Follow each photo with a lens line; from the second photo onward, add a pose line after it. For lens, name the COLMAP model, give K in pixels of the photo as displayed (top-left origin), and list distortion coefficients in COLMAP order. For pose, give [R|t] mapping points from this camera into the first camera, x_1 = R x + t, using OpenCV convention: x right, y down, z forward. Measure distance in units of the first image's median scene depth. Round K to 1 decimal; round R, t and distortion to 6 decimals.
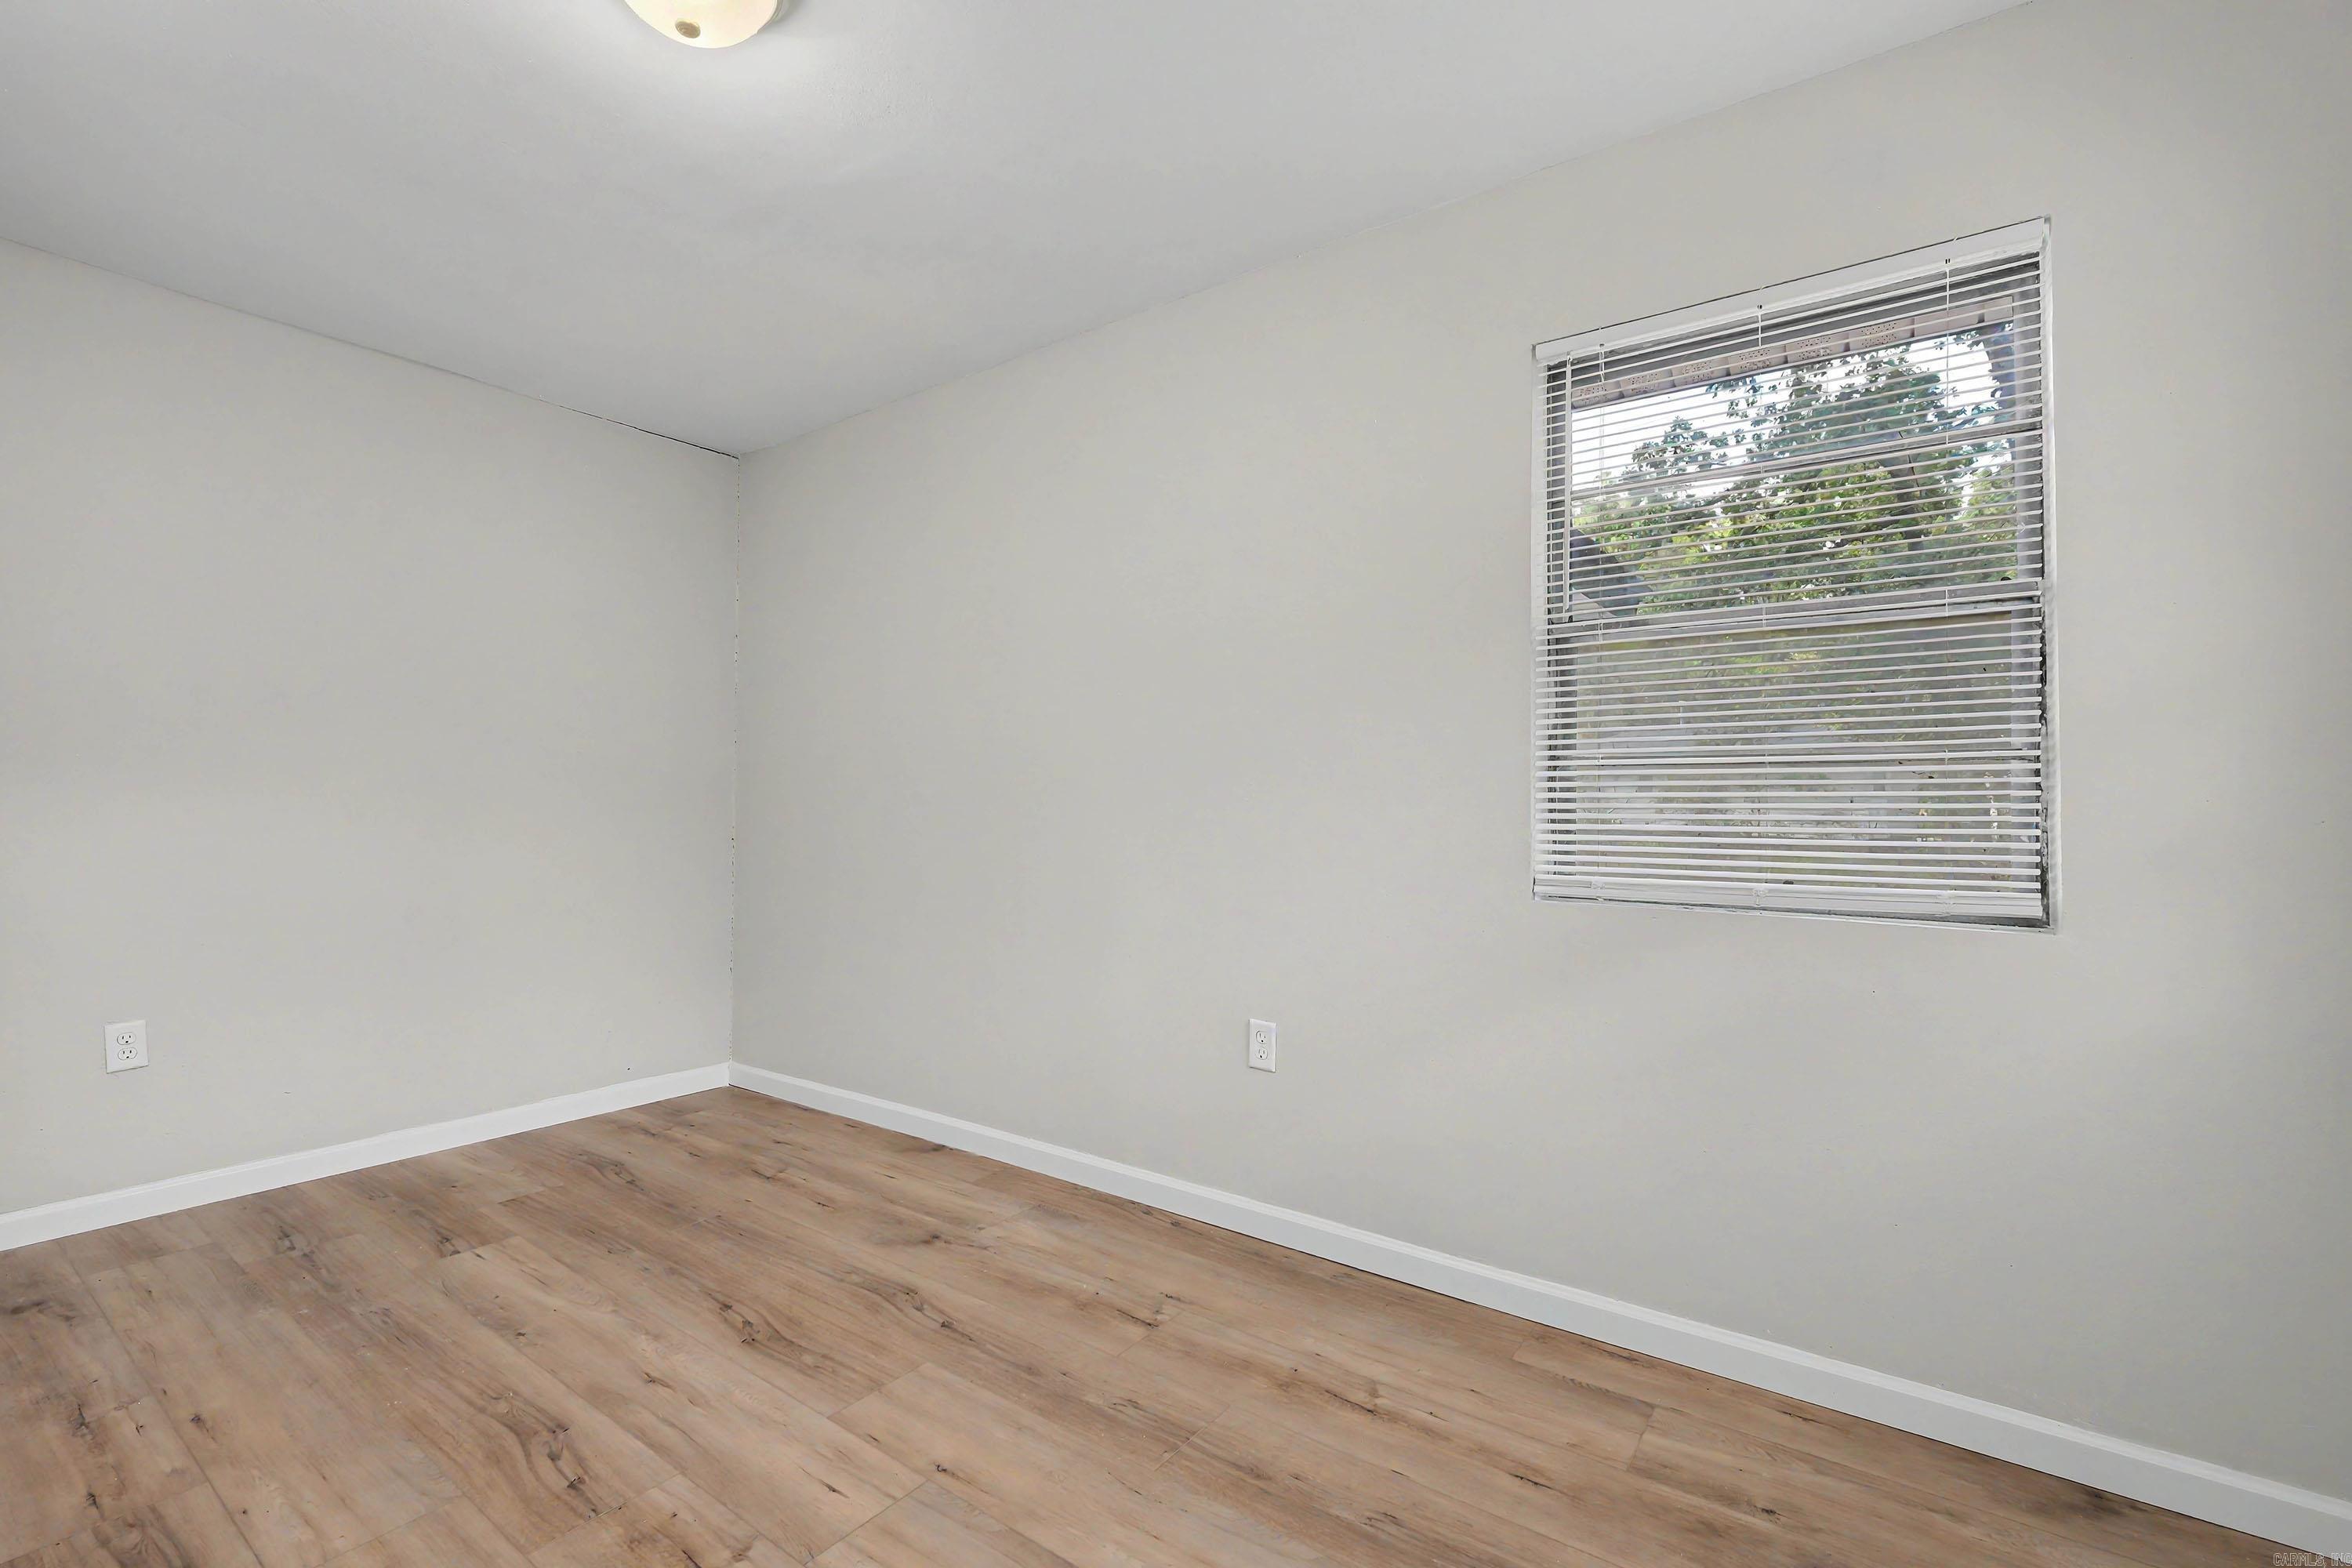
lens RADIAL K [[1037.1, 0, 1177.1], [0, 1037.1, 779.1], [0, 0, 1]] dist [-0.002494, 0.000370]
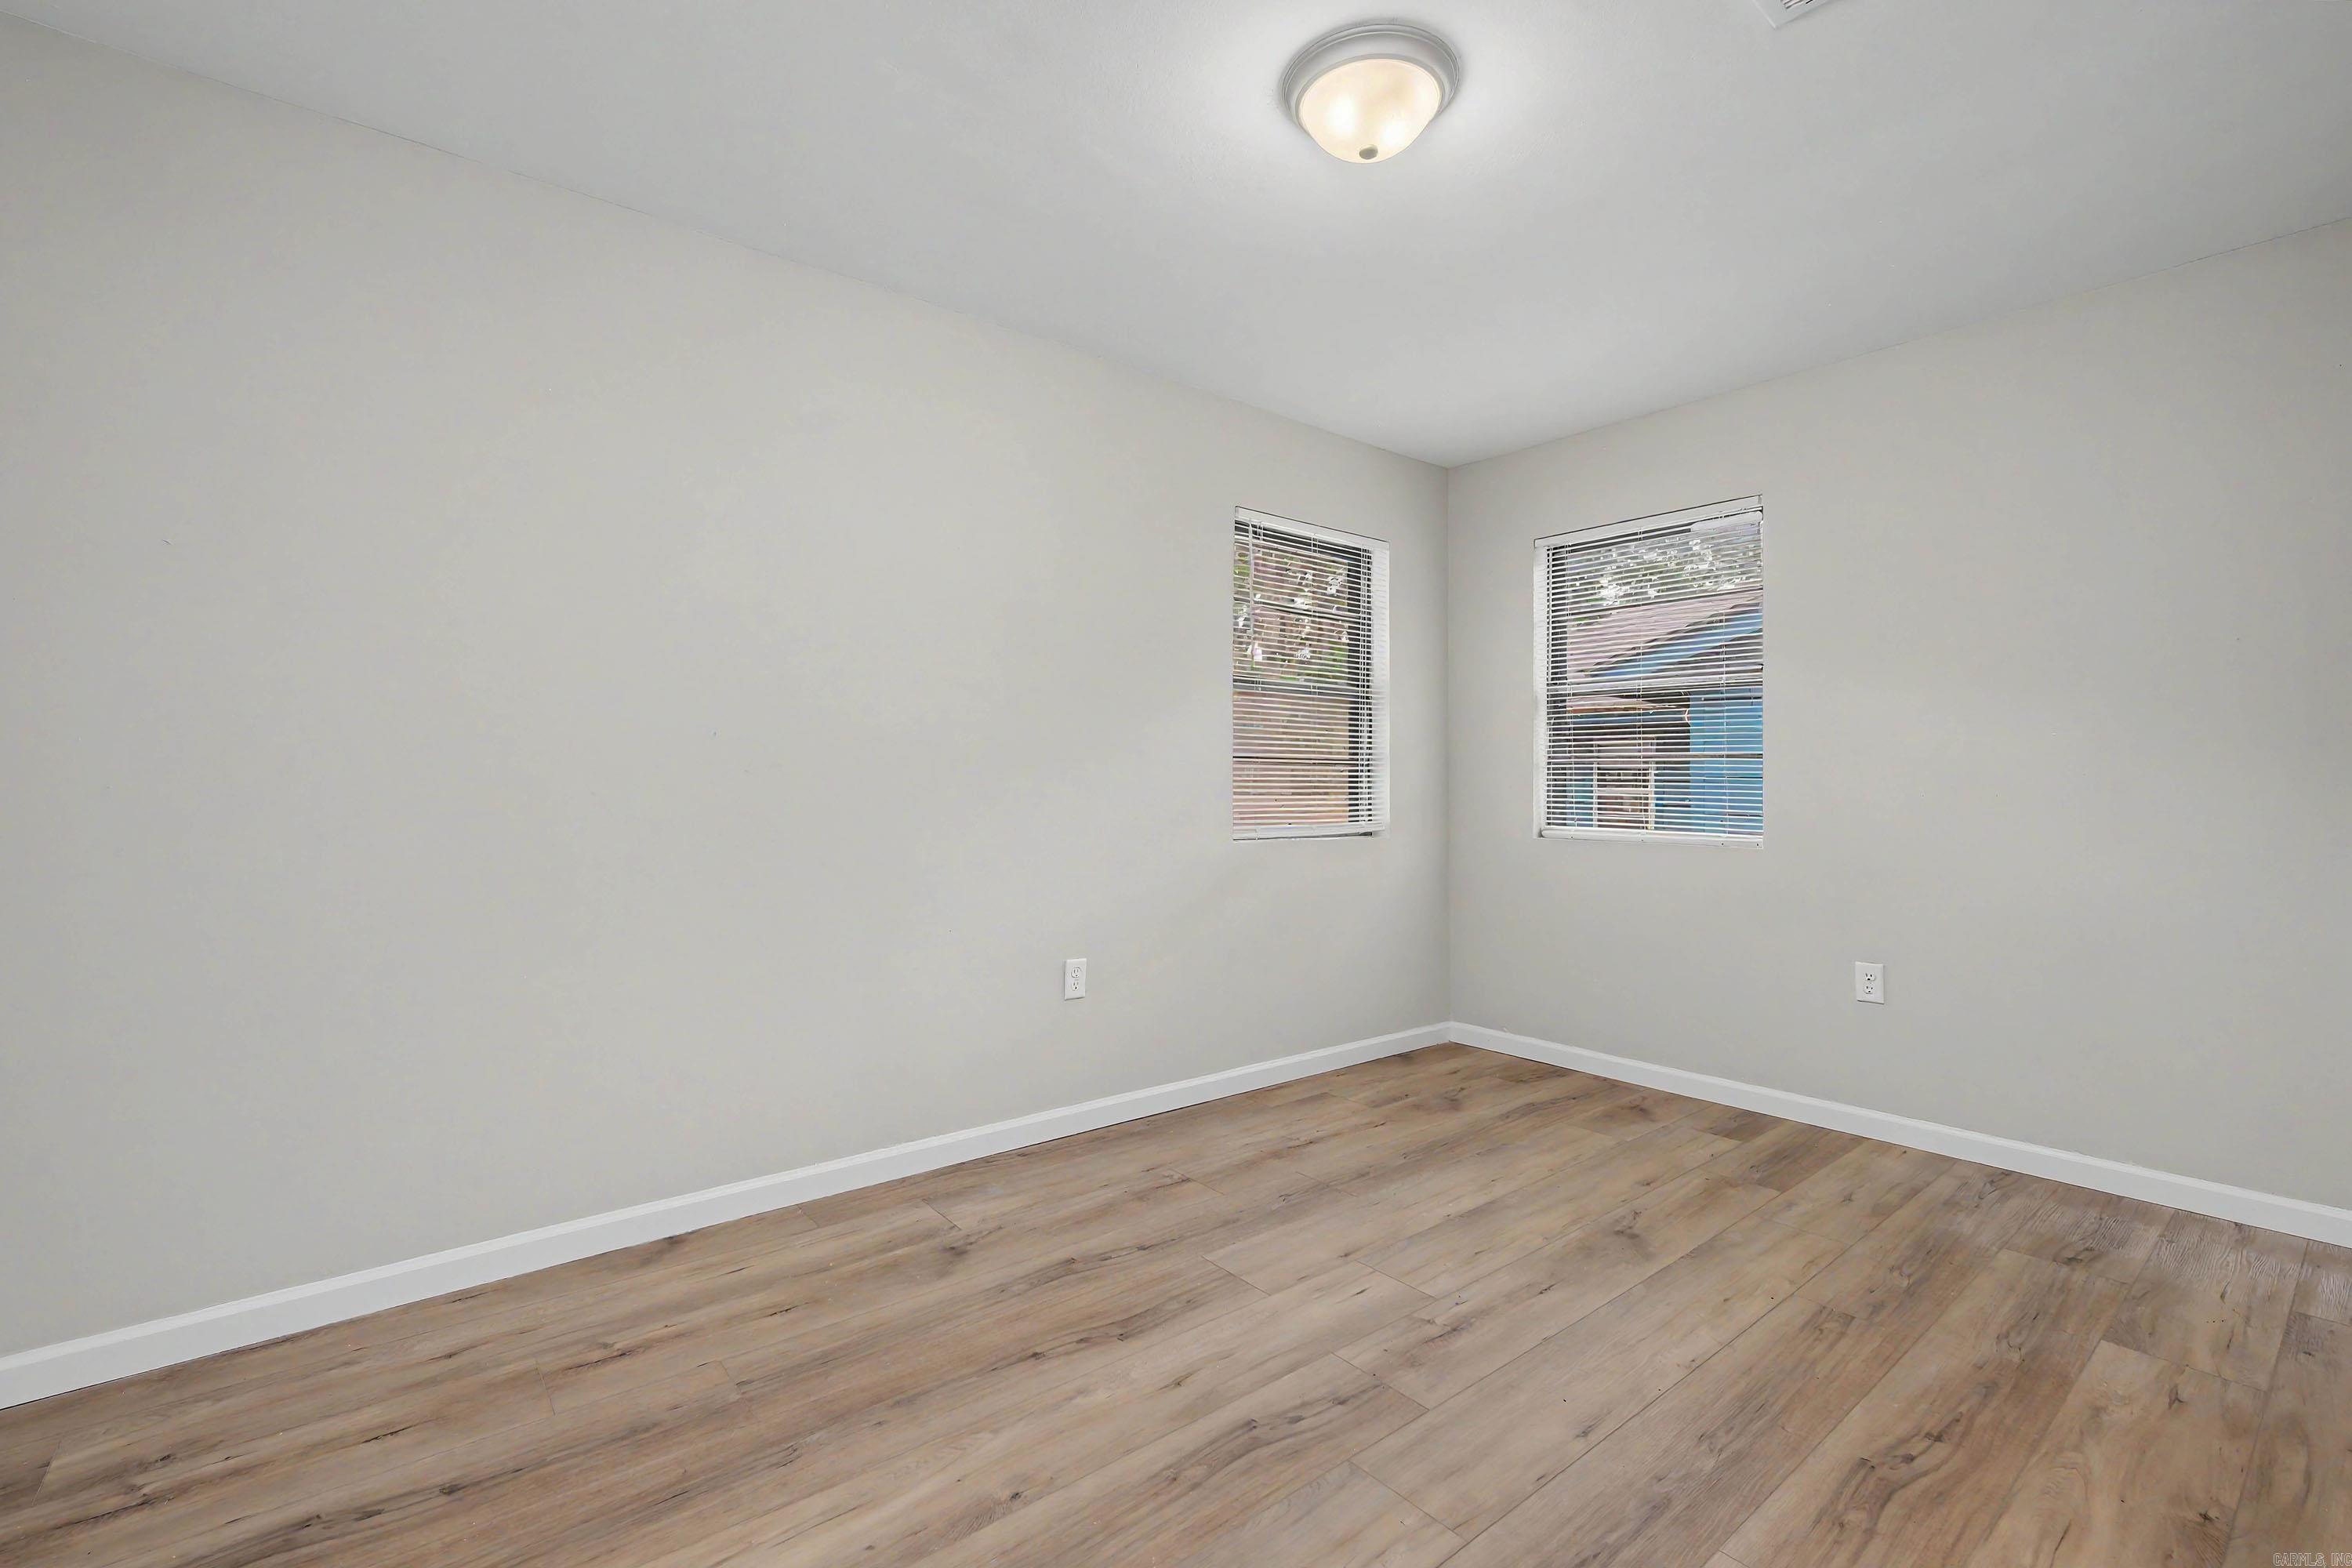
lens RADIAL K [[1037.1, 0, 1177.1], [0, 1037.1, 779.1], [0, 0, 1]] dist [-0.002494, 0.000370]
pose [[0.244787, 0.001592, 0.969576, -1.252462], [-0.025778, 0.999656, 0.004867, 0.010490], [-0.969234, -0.026185, 0.244744, 0.673544]]
